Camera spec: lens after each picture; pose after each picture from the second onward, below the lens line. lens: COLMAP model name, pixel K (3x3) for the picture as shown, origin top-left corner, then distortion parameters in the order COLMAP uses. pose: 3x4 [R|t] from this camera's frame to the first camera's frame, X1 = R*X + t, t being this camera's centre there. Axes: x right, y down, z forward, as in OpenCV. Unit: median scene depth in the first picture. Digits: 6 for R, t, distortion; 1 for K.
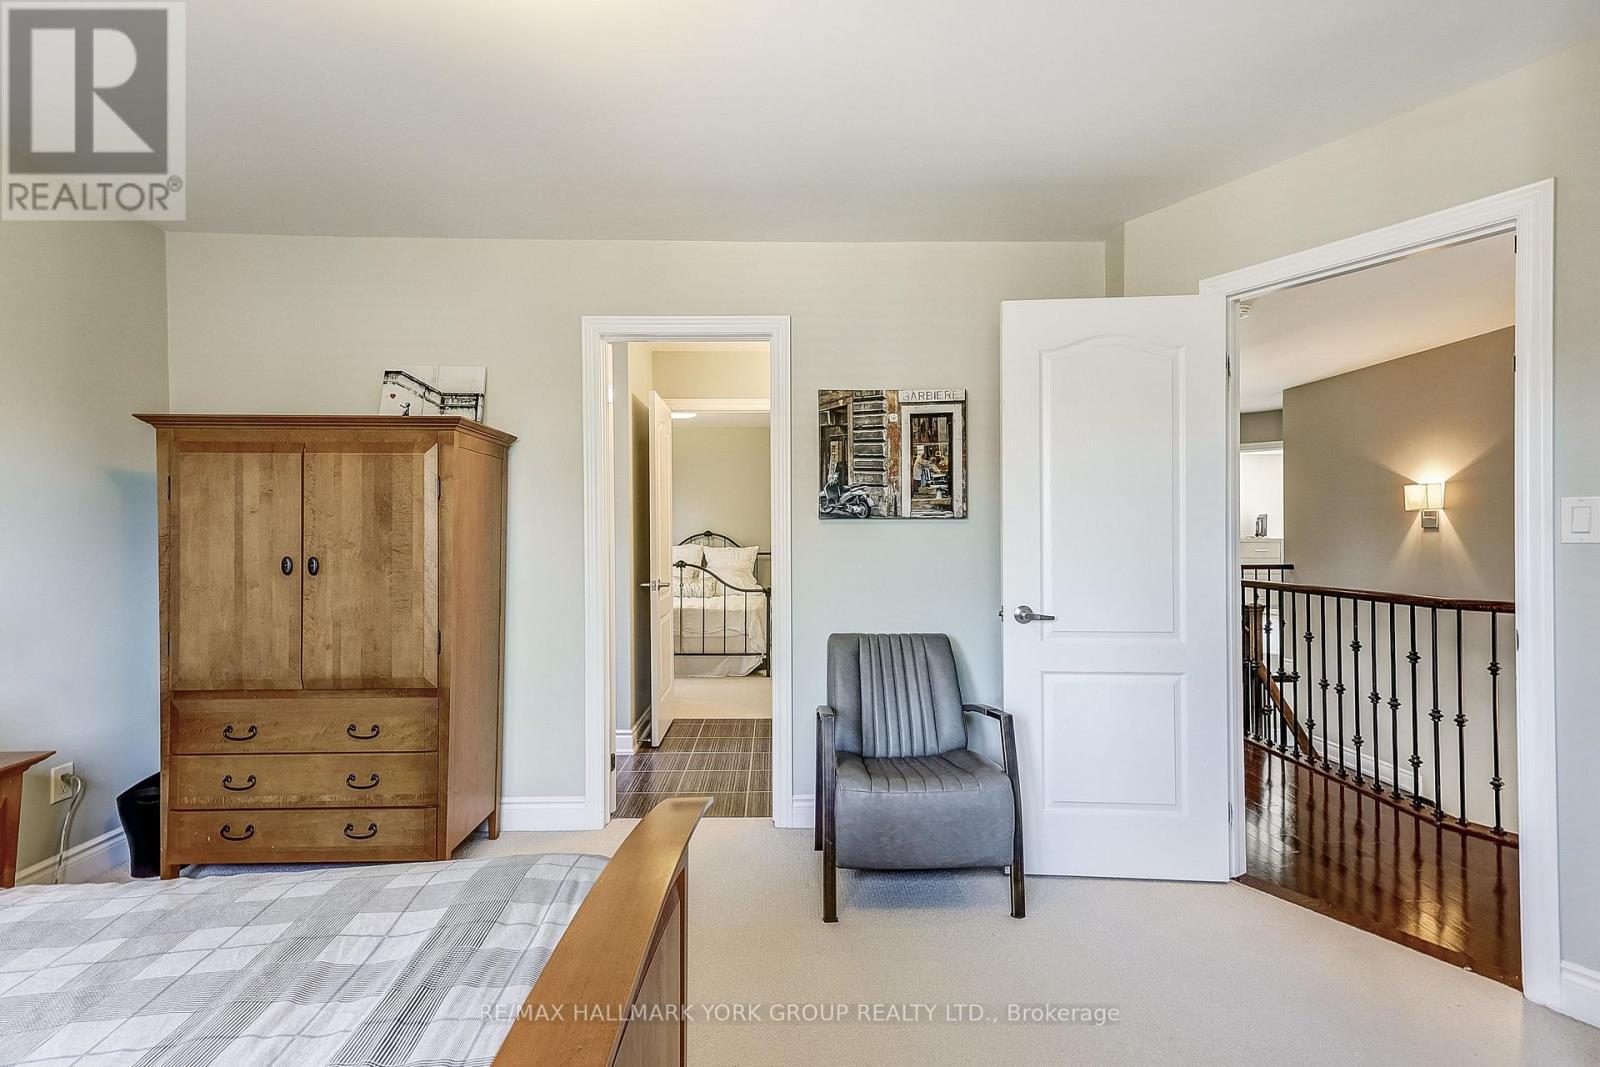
lens RADIAL K [[685.3, 0, 794.2], [0, 685.3, 535.3], [0, 0, 1]] dist [0.029639, 0.000021]
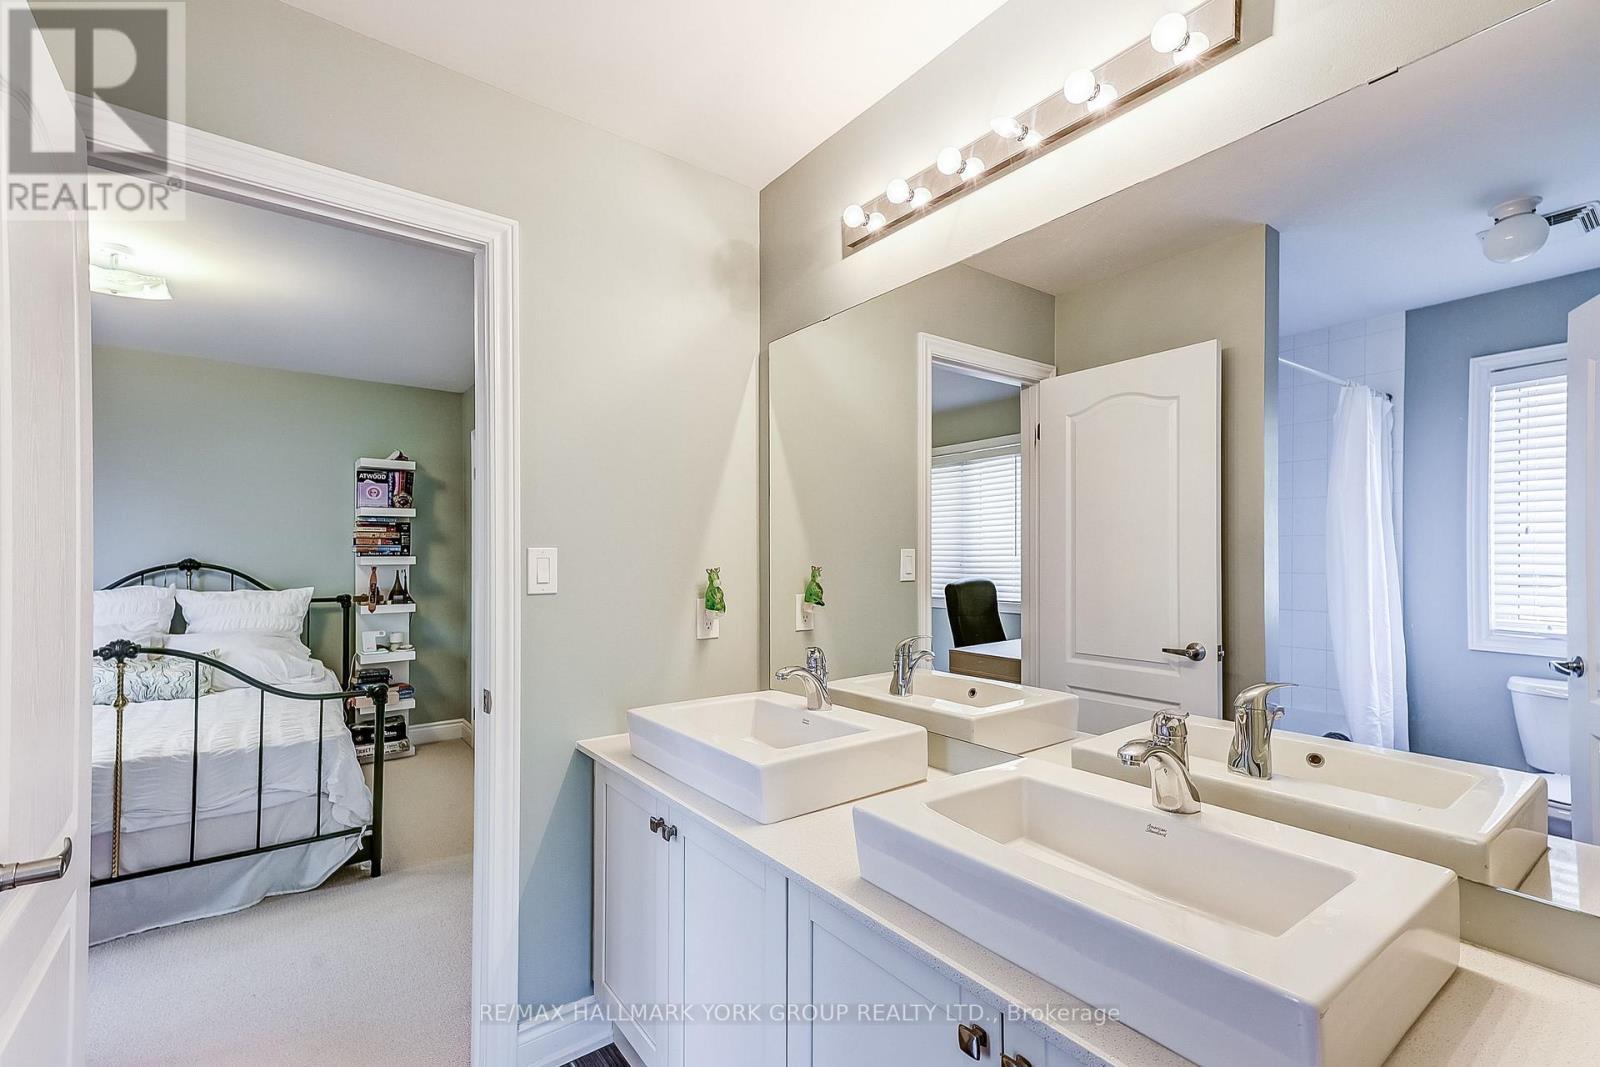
lens RADIAL K [[643.6, 0, 781.9], [0, 643.6, 549.3], [0, 0, 1]] dist [0.001508, -0.000046]
pose [[0.797452, 0.015622, 0.603180, -0.085768], [-0.006045, 0.999821, -0.017902, -0.010854], [-0.603352, 0.010630, 0.797404, 0.472853]]
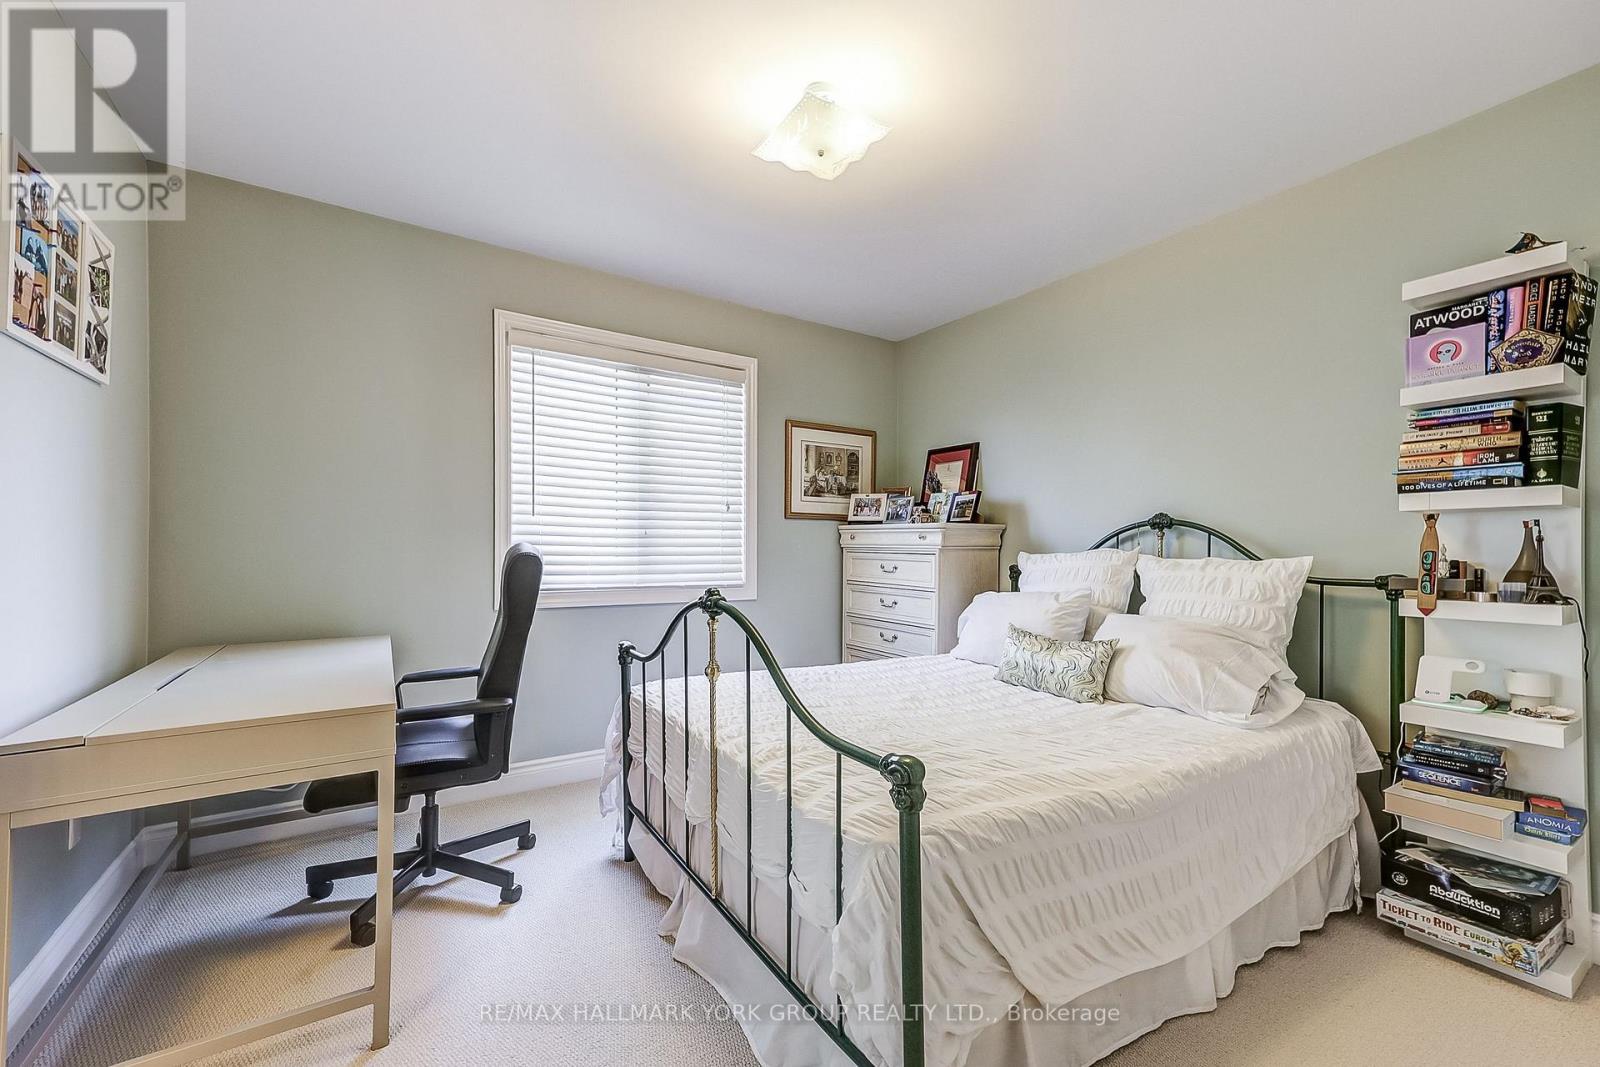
lens RADIAL K [[643.6, 0, 781.9], [0, 643.6, 549.3], [0, 0, 1]] dist [0.001508, -0.000046]
pose [[0.519249, 0.009027, -0.854575, 0.088807], [-0.010337, 0.999937, 0.004281, 0.017622], [0.854560, 0.006611, 0.519310, 0.865347]]
